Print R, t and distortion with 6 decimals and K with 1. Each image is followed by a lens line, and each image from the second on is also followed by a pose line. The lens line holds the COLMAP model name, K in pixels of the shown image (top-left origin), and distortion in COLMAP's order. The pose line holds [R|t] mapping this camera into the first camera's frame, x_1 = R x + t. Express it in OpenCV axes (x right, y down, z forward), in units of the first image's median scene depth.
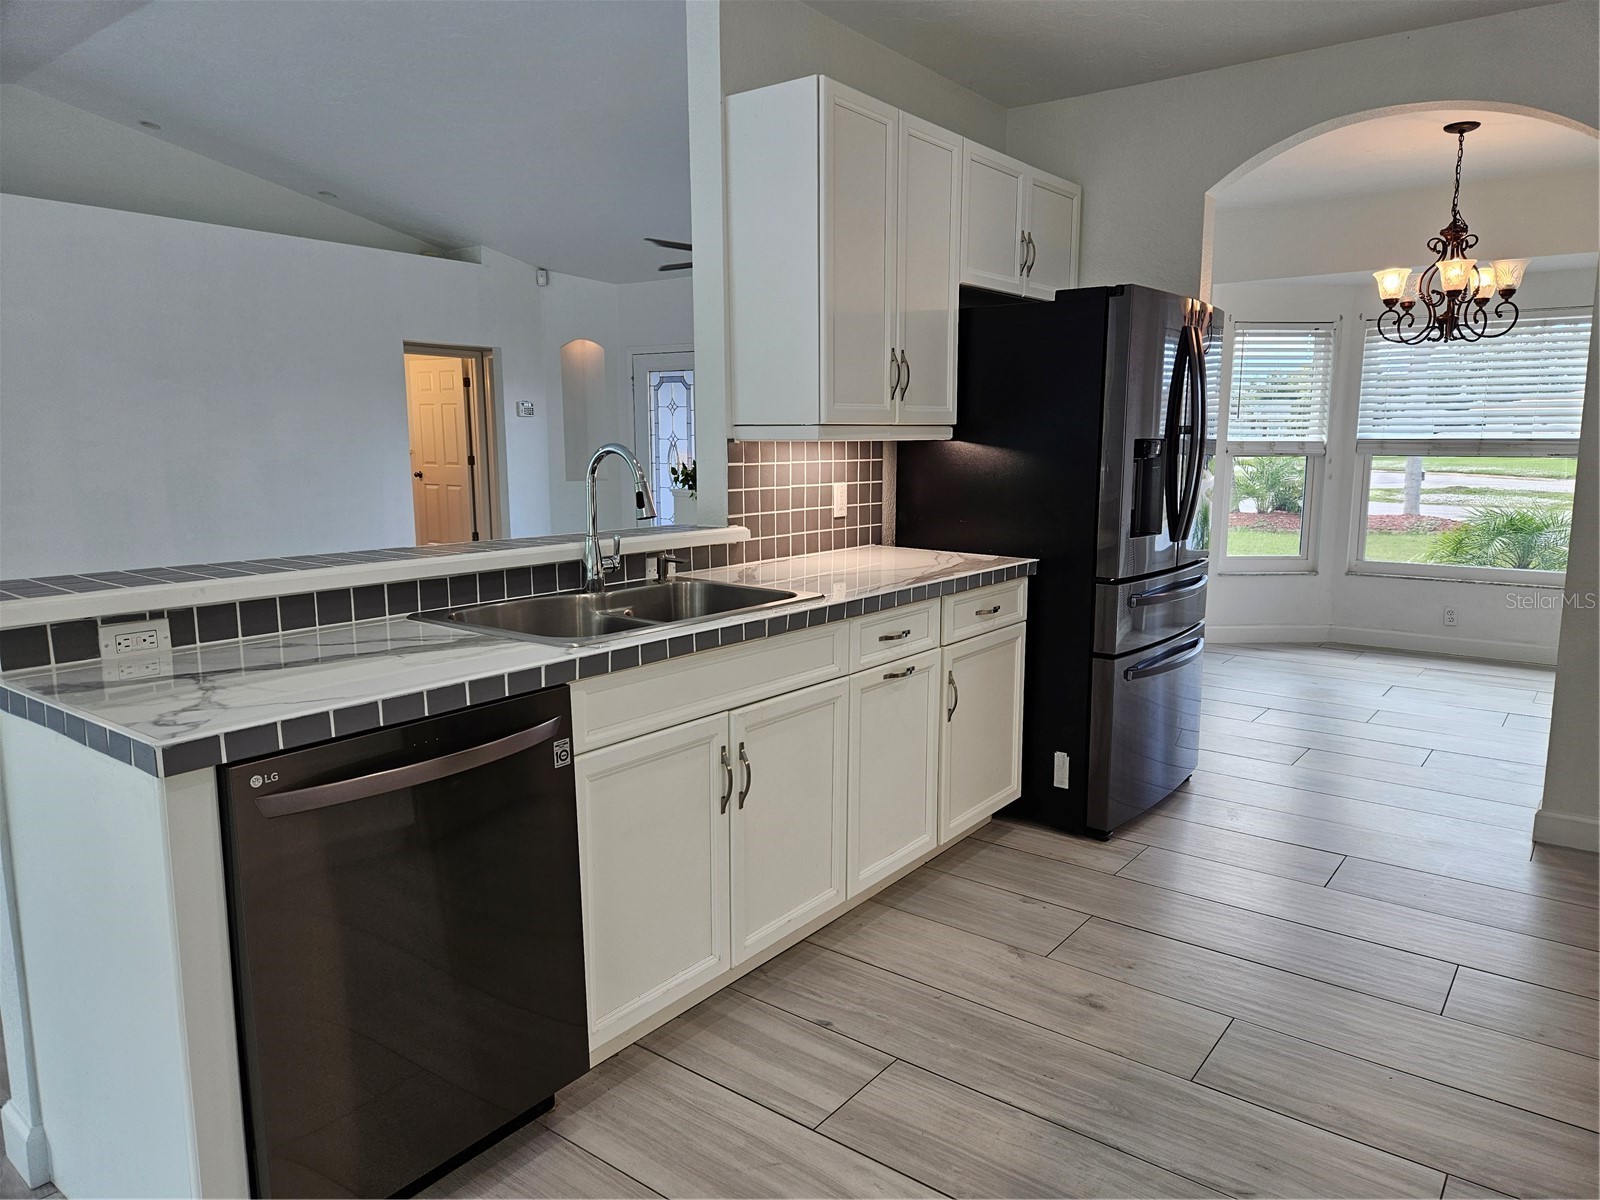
lens RADIAL K [[1088.3, 0, 804.8], [0, 1088.3, 618.5], [0, 0, 1]] dist [0.096053, -0.100052]
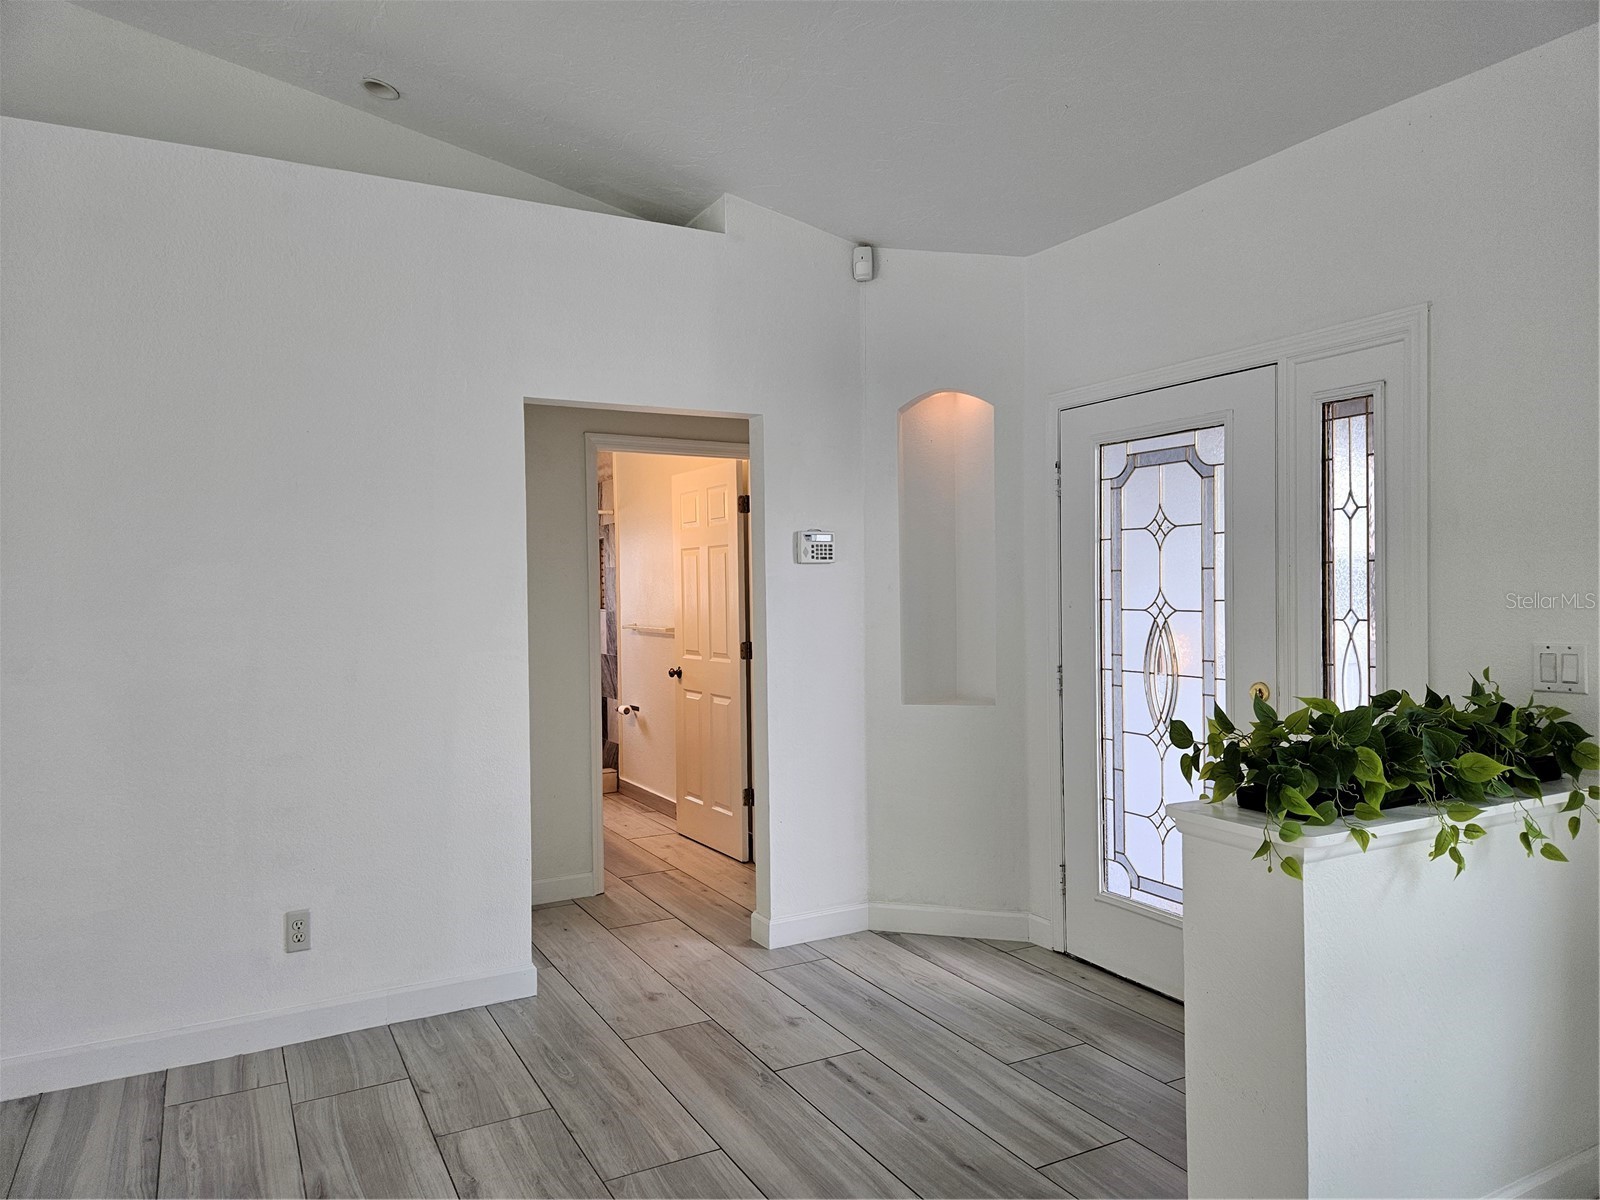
lens RADIAL K [[1088.3, 0, 804.8], [0, 1088.3, 618.5], [0, 0, 1]] dist [0.096053, -0.100052]
pose [[0.919391, -0.003621, -0.393329, -0.084036], [-0.049856, 0.990820, -0.125658, -0.107341], [0.390173, 0.135139, 0.910770, 0.604899]]
